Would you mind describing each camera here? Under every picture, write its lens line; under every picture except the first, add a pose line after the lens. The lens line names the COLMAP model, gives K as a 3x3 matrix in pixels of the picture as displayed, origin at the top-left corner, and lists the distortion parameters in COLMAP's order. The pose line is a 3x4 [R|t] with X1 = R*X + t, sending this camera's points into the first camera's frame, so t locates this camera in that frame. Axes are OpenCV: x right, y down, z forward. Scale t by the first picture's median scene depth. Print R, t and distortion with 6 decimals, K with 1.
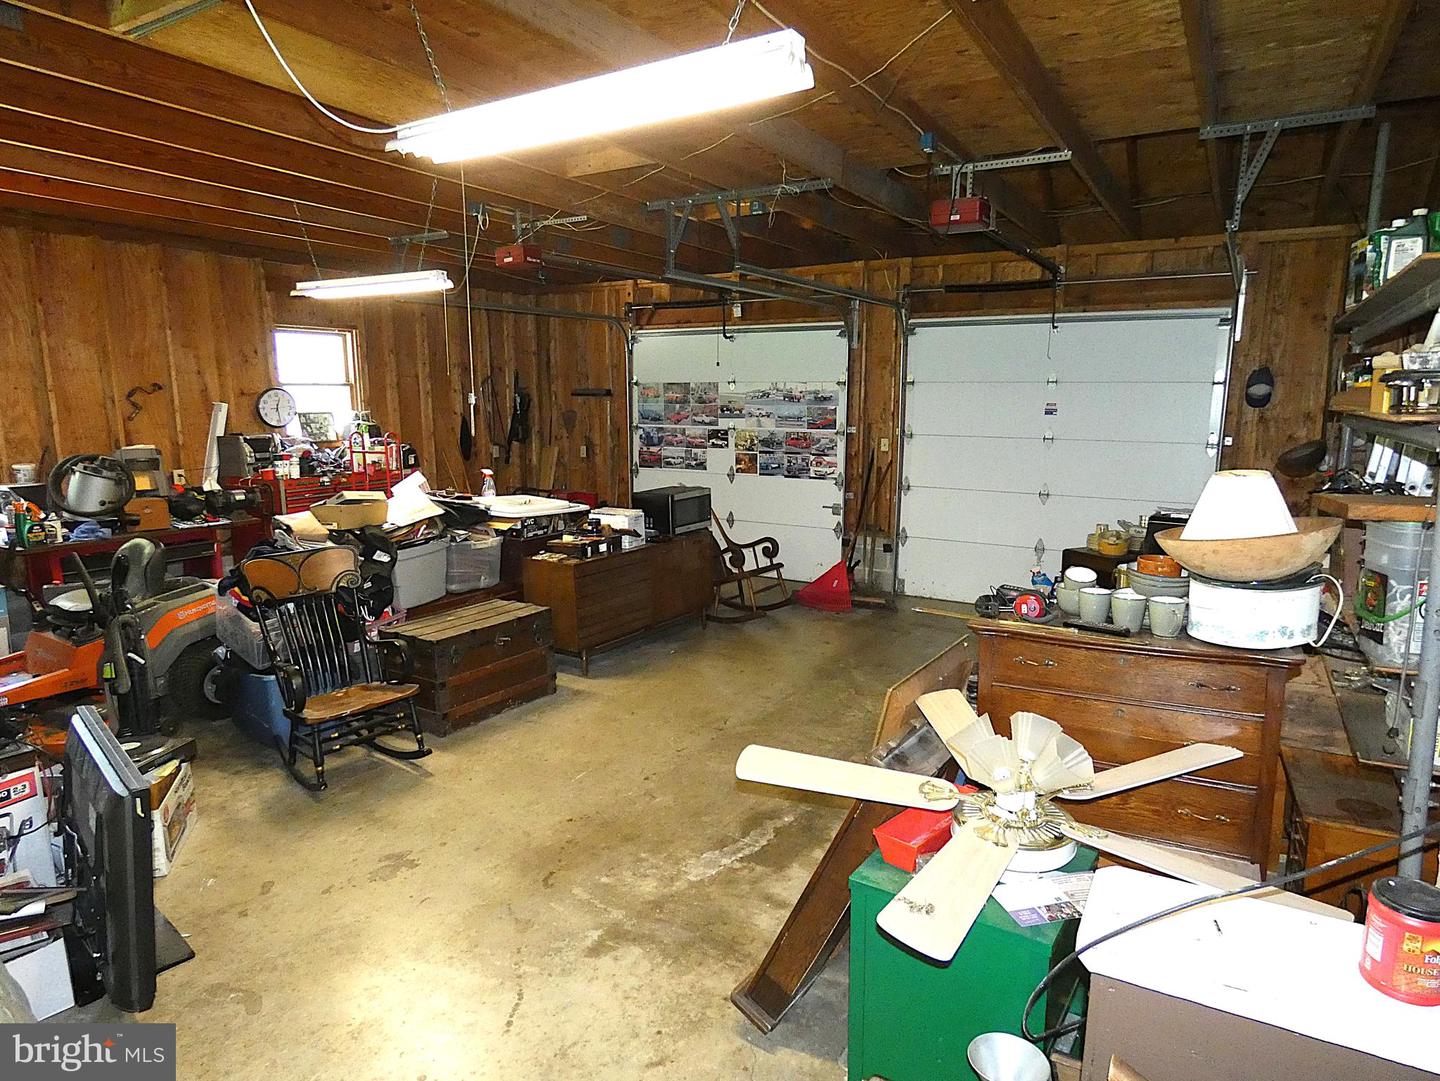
lens RADIAL K [[857.2, 0, 720.0], [0, 857.2, 540.5], [0, 0, 1]] dist [-0.001383, -0.000349]
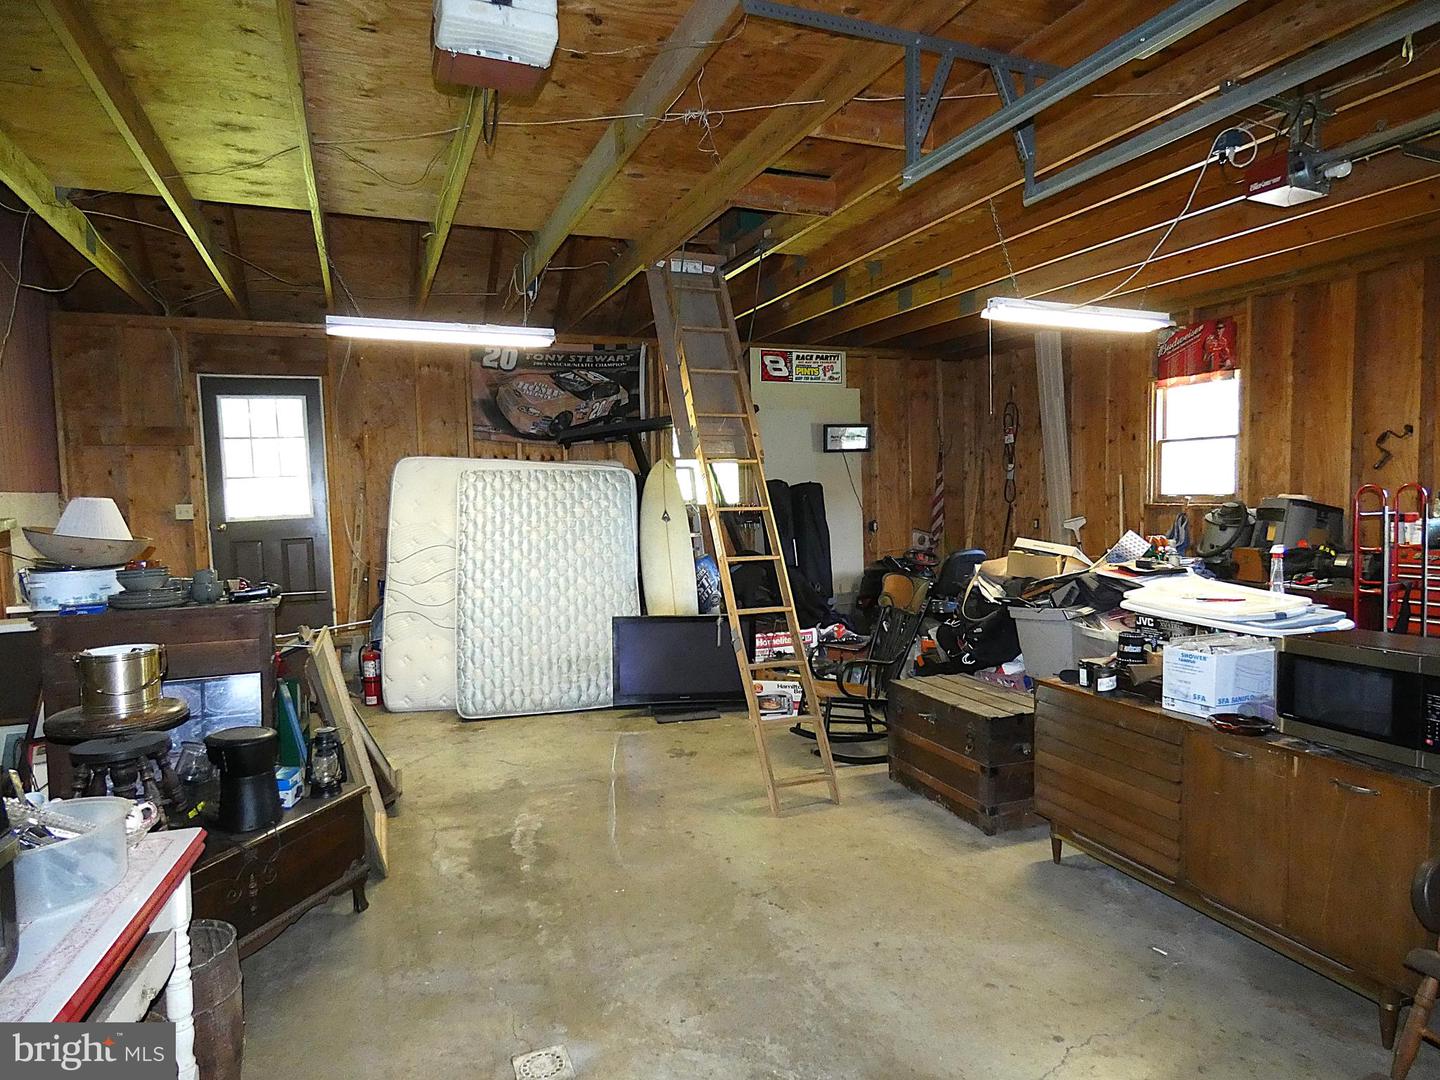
lens RADIAL K [[857.2, 0, 720.0], [0, 857.2, 540.0], [0, 0, 1]] dist [-0.001383, -0.000349]
pose [[-0.576845, 0.059004, -0.814720, 0.597706], [-0.119533, 0.980554, 0.155647, -0.178857], [0.808061, 0.187170, -0.558574, 1.368058]]
